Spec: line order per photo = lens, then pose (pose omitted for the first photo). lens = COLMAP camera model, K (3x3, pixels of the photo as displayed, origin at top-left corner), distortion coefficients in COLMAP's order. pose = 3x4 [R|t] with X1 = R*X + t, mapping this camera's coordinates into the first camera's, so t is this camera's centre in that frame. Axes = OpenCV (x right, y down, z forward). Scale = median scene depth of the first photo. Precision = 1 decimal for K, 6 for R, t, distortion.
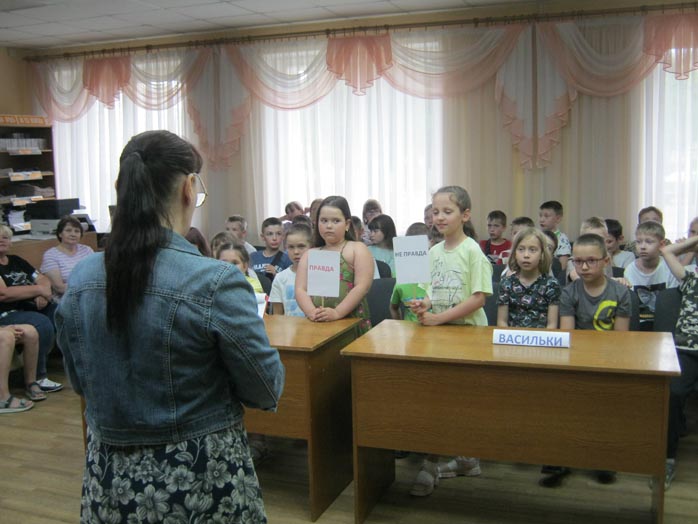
lens RADIAL K [[767.9, 0, 349.0], [0, 767.9, 262.0], [0, 0, 1]] dist [-0.107268, 0.091005]
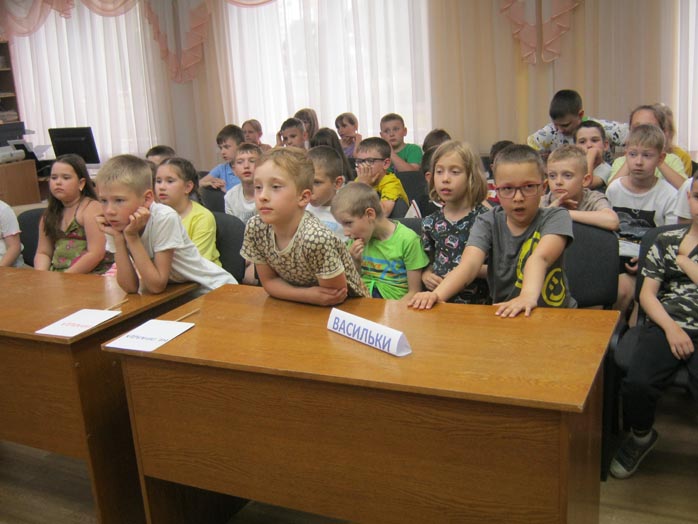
lens RADIAL K [[767.9, 0, 349.0], [0, 767.9, 262.0], [0, 0, 1]] dist [-0.107268, 0.091005]
pose [[0.996047, -0.024780, -0.085300, 0.103541], [0.034623, 0.992654, 0.115924, -0.009972], [0.081801, -0.118419, 0.989589, 0.143368]]
